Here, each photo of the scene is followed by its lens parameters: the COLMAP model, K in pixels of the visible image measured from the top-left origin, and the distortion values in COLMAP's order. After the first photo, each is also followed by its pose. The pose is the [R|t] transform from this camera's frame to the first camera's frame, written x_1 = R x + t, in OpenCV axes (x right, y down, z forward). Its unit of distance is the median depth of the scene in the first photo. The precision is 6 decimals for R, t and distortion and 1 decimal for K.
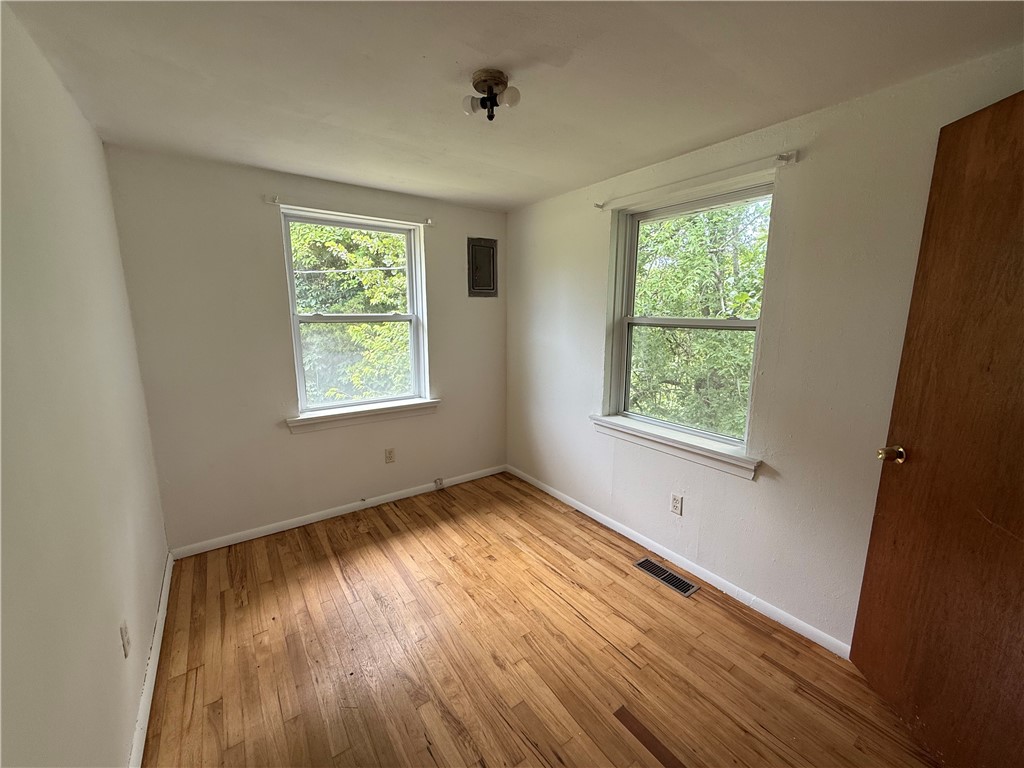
lens RADIAL K [[409.5, 0, 510.4], [0, 409.5, 383.4], [0, 0, 1]] dist [0.000758, -0.000783]
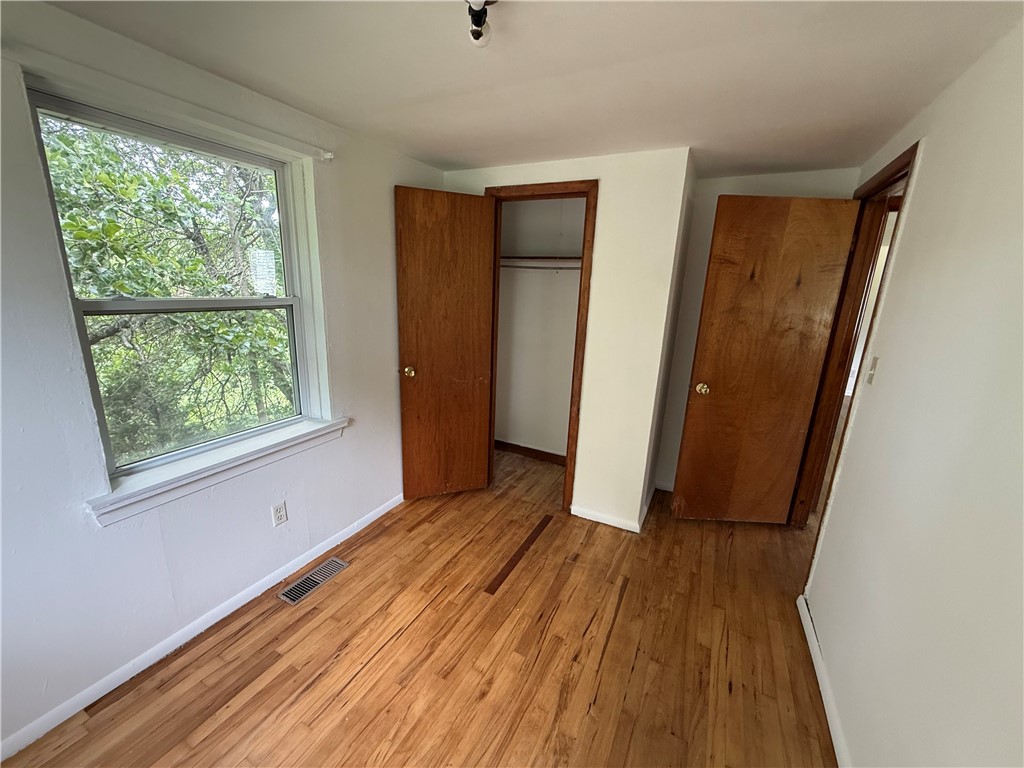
lens RADIAL K [[409.5, 0, 509.6], [0, 409.5, 384.8], [0, 0, 1]] dist [0.000758, -0.000783]
pose [[-0.458835, -0.233486, 0.857295, -0.660822], [0.120968, 0.939456, 0.320607, -0.241539], [-0.880248, 0.250811, -0.402811, 1.118565]]
